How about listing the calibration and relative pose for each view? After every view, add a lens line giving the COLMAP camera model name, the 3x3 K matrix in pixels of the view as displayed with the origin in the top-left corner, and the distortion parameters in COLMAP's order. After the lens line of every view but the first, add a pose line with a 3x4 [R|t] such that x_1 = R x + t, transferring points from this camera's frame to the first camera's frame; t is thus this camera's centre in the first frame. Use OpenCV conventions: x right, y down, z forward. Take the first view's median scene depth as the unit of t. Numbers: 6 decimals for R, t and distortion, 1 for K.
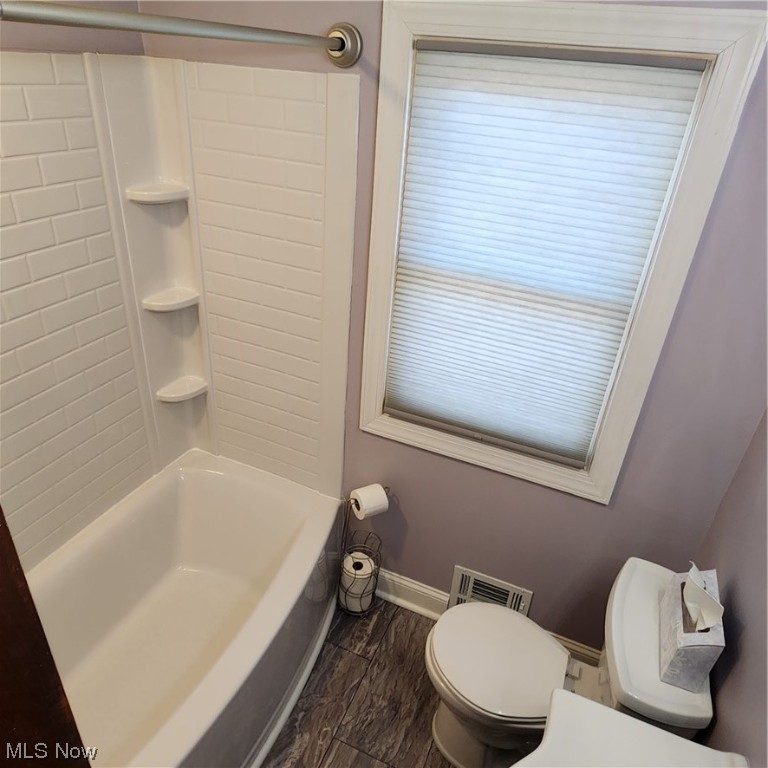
lens RADIAL K [[581.6, 0, 384.0], [0, 581.6, 384.0], [0, 0, 1]] dist [0.004863, 0.000397]
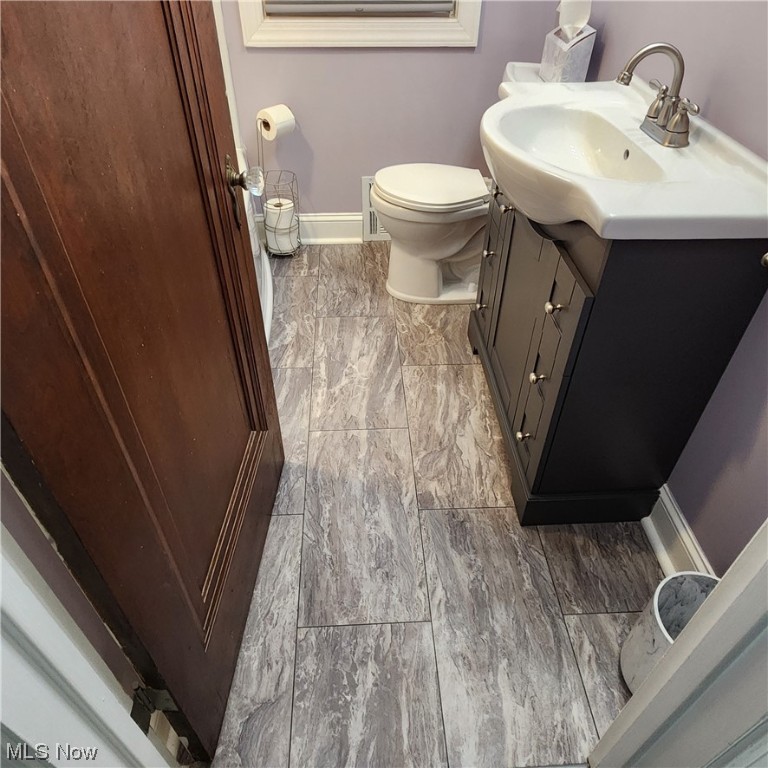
lens RADIAL K [[581.6, 0, 384.0], [0, 581.6, 384.0], [0, 0, 1]] dist [0.004863, 0.000397]
pose [[0.900228, -0.335428, 0.277630, -0.304301], [0.263135, 0.927108, 0.266891, 0.419005], [-0.346915, -0.167208, 0.922871, -0.129748]]
